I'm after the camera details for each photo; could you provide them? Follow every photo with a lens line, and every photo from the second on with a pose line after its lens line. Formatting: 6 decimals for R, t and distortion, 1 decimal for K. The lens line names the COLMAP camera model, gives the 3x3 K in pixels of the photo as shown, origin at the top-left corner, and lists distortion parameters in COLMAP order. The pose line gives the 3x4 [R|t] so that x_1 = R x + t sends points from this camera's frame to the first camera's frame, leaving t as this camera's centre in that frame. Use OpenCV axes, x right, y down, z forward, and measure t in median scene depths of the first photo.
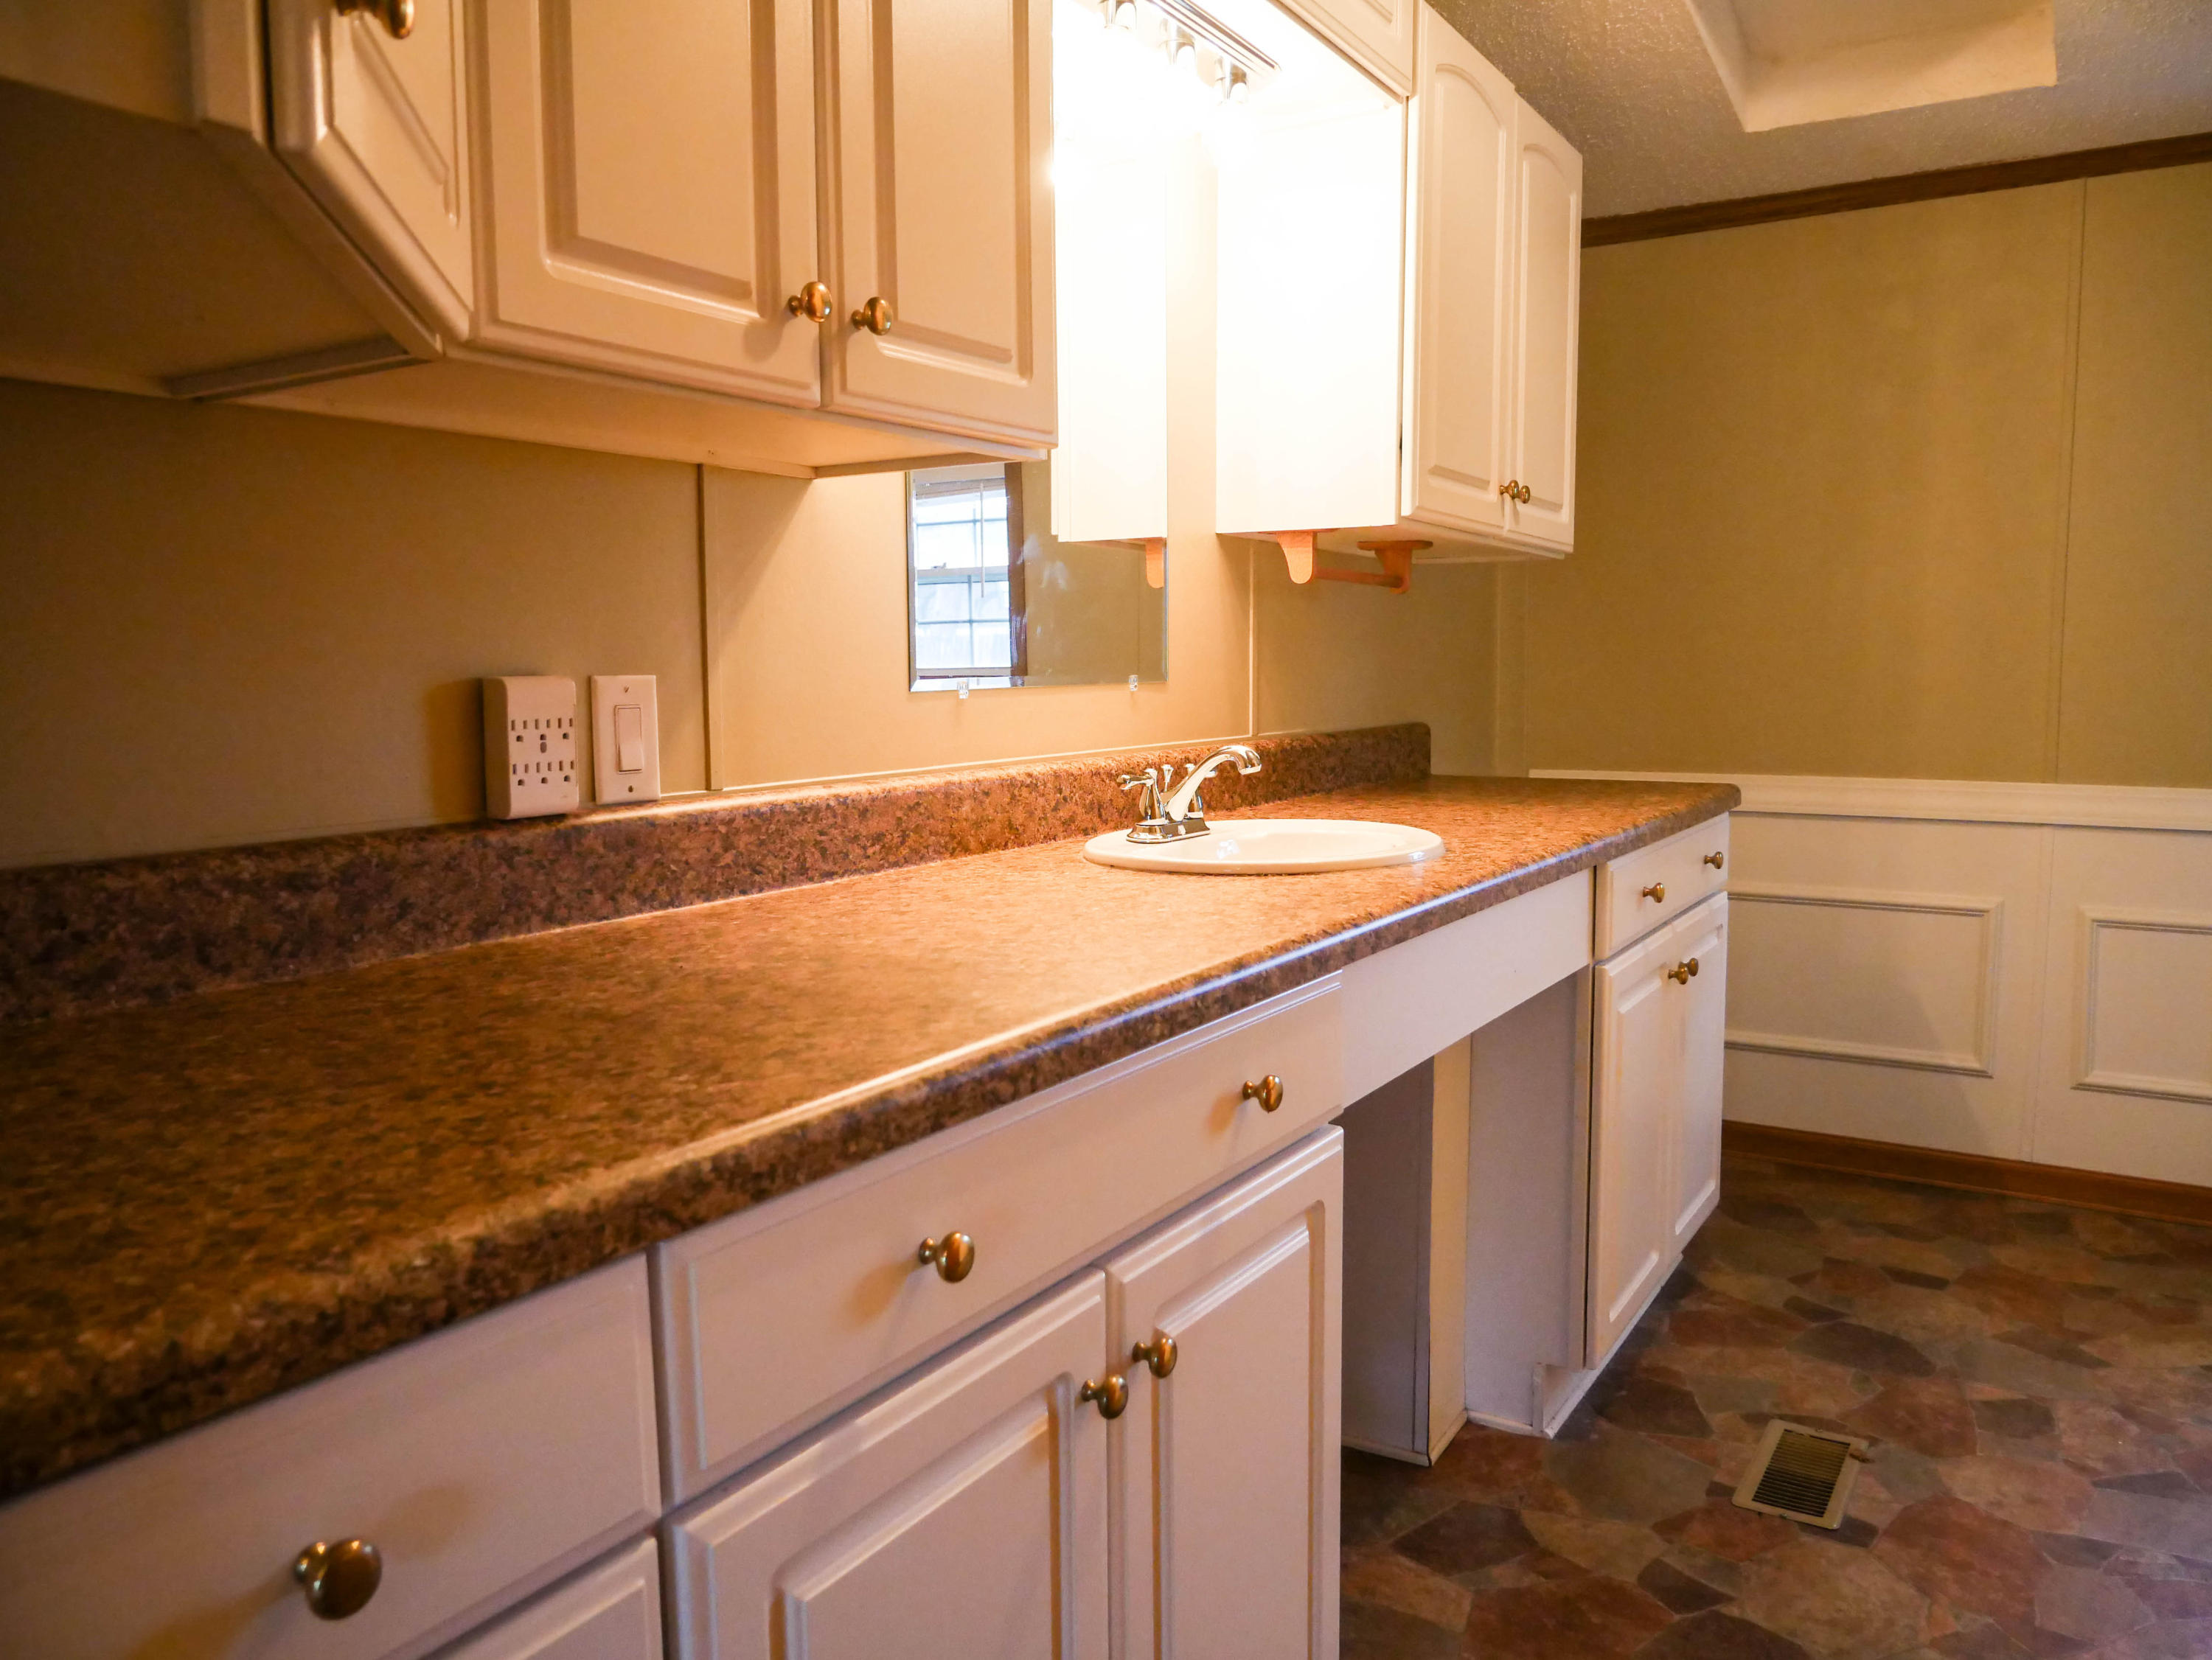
lens RADIAL K [[1595.7, 0, 1071.5], [0, 1595.7, 831.1], [0, 0, 1]] dist [-0.062541, 0.001983]
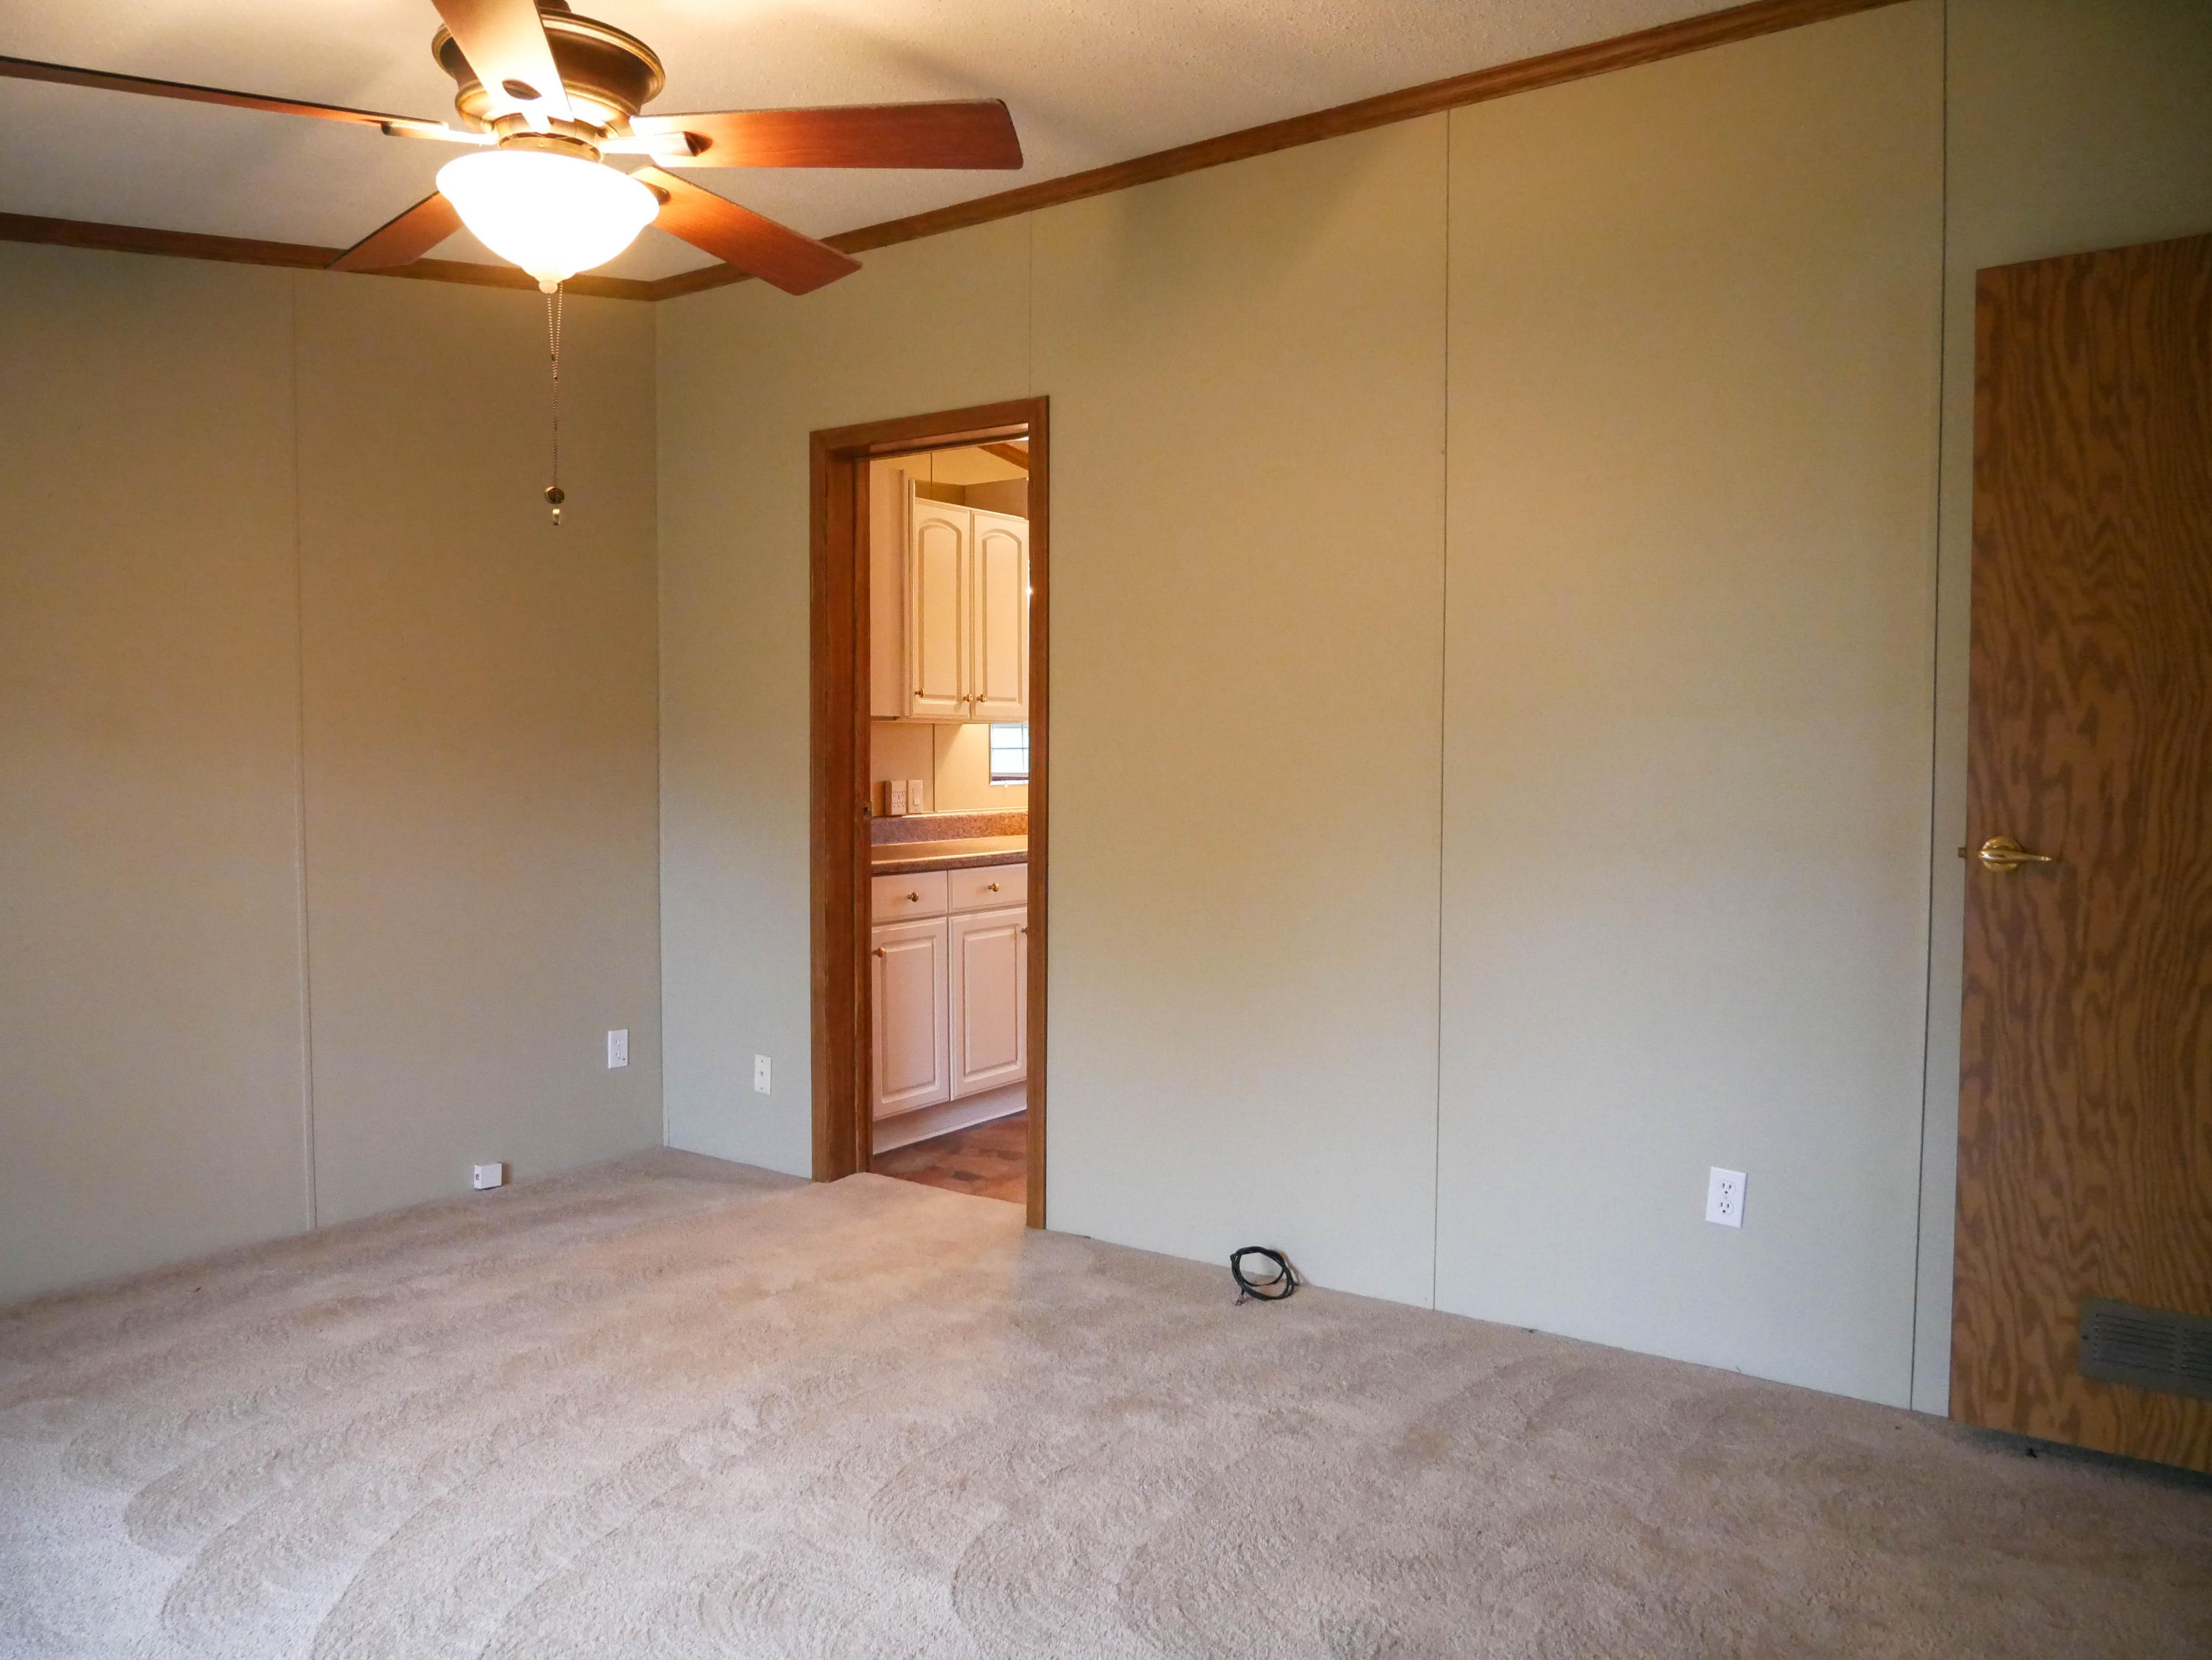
lens RADIAL K [[1595.7, 0, 1071.5], [0, 1595.7, 831.1], [0, 0, 1]] dist [-0.062541, 0.001983]
pose [[0.998549, 0.011761, -0.052545, 0.319645], [-0.014803, 0.998213, -0.057887, 0.258848], [0.051770, 0.058581, 0.996939, -3.002266]]
